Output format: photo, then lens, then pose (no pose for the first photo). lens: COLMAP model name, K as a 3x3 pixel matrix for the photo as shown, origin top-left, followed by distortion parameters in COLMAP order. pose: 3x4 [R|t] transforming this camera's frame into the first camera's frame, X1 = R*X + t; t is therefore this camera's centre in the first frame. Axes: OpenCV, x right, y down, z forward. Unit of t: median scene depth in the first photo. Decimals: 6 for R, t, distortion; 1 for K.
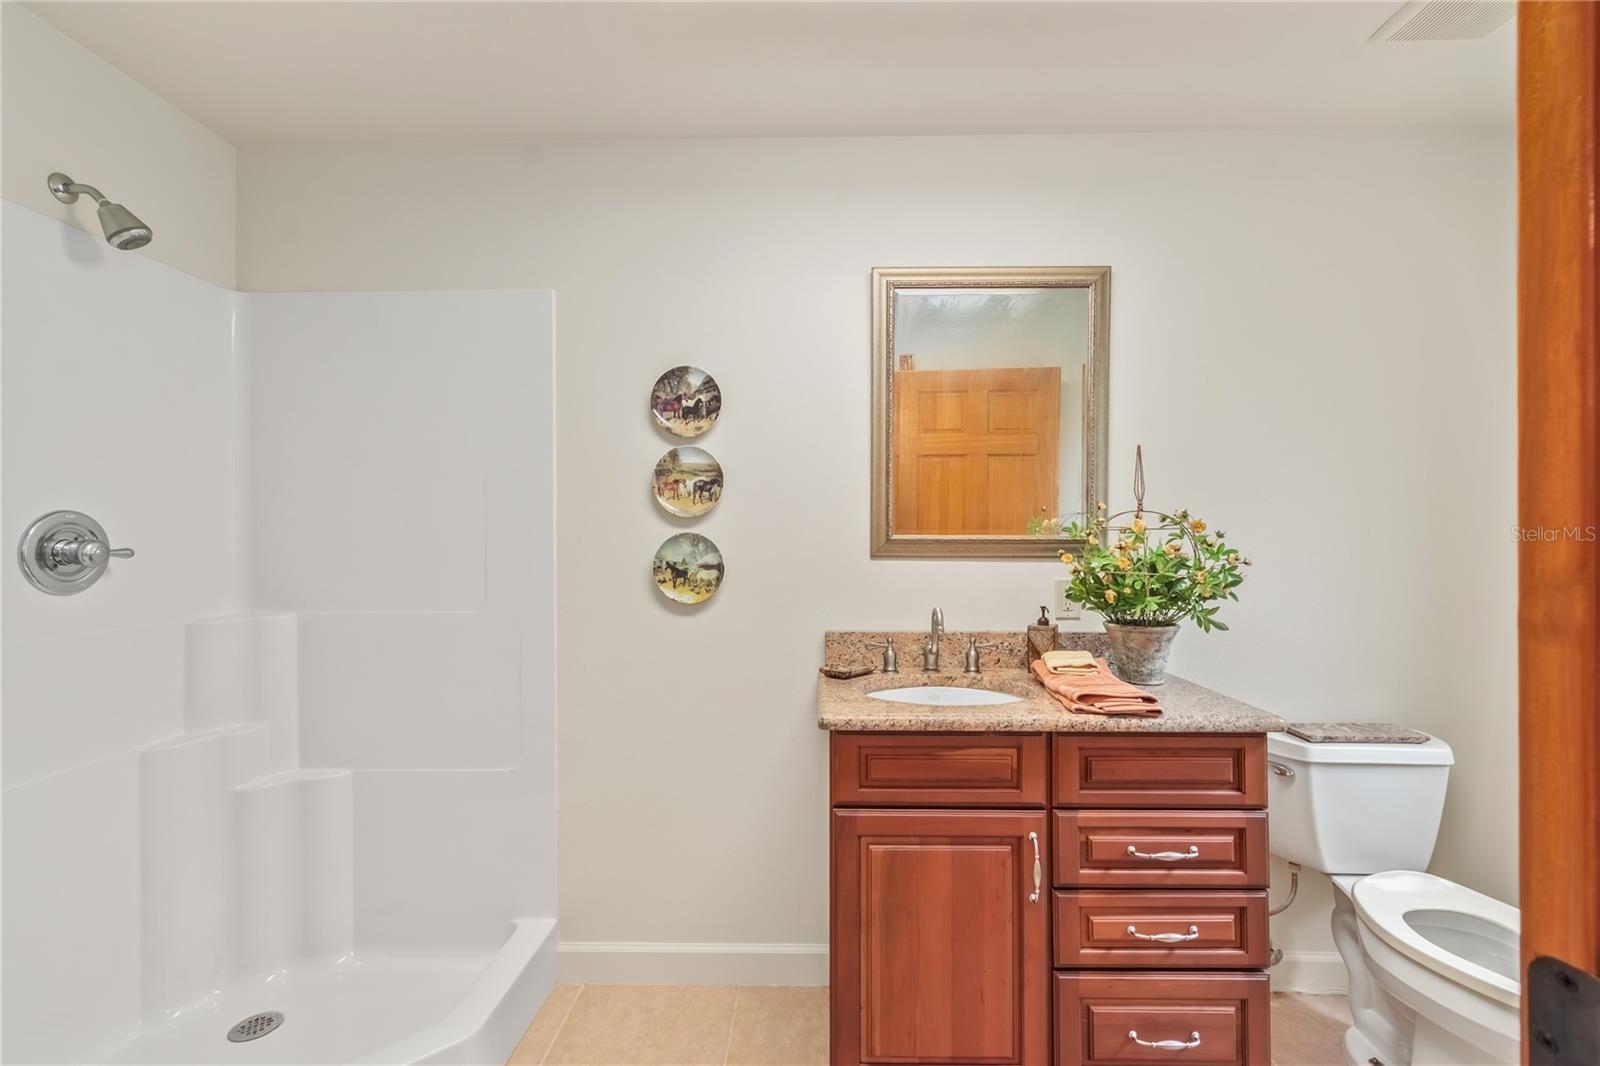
lens RADIAL K [[714.4, 0, 806.2], [0, 714.4, 536.8], [0, 0, 1]] dist [0.006822, -0.000591]
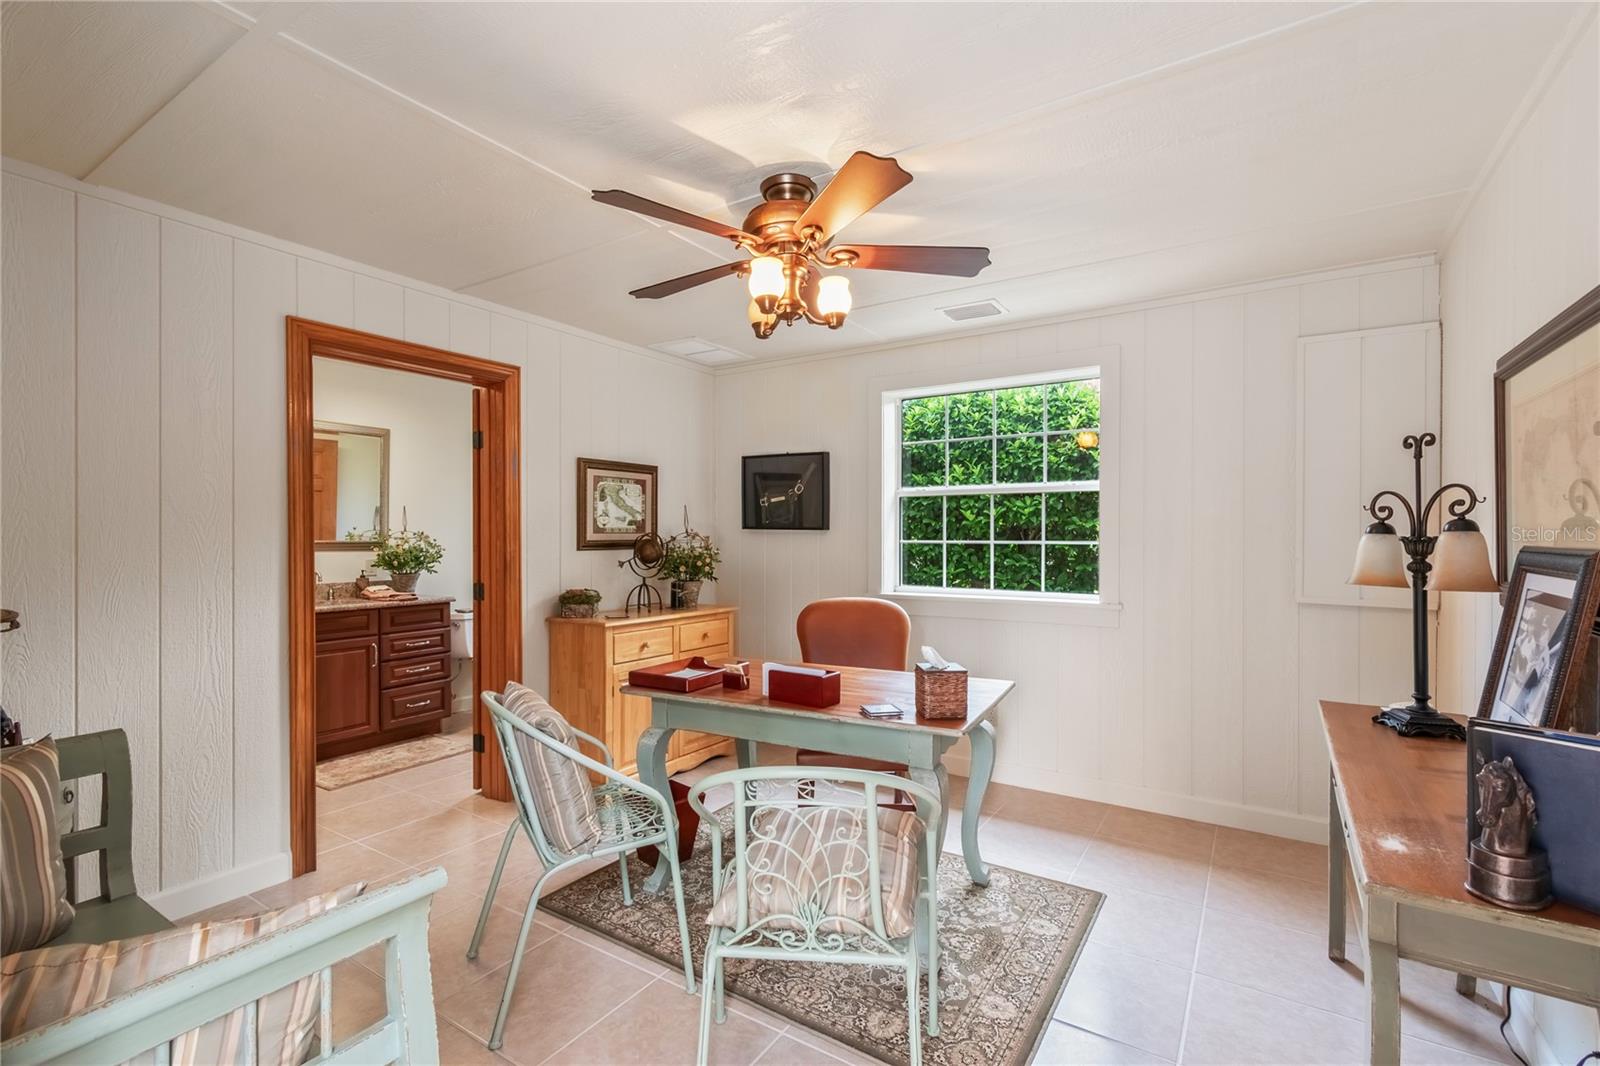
lens RADIAL K [[714.4, 0, 802.6], [0, 714.4, 536.4], [0, 0, 1]] dist [0.006822, -0.000591]
pose [[0.524982, -0.001195, 0.851113, -1.162492], [0.003695, 0.999993, -0.000875, -0.009461], [-0.851105, 0.003604, 0.524983, -1.877992]]
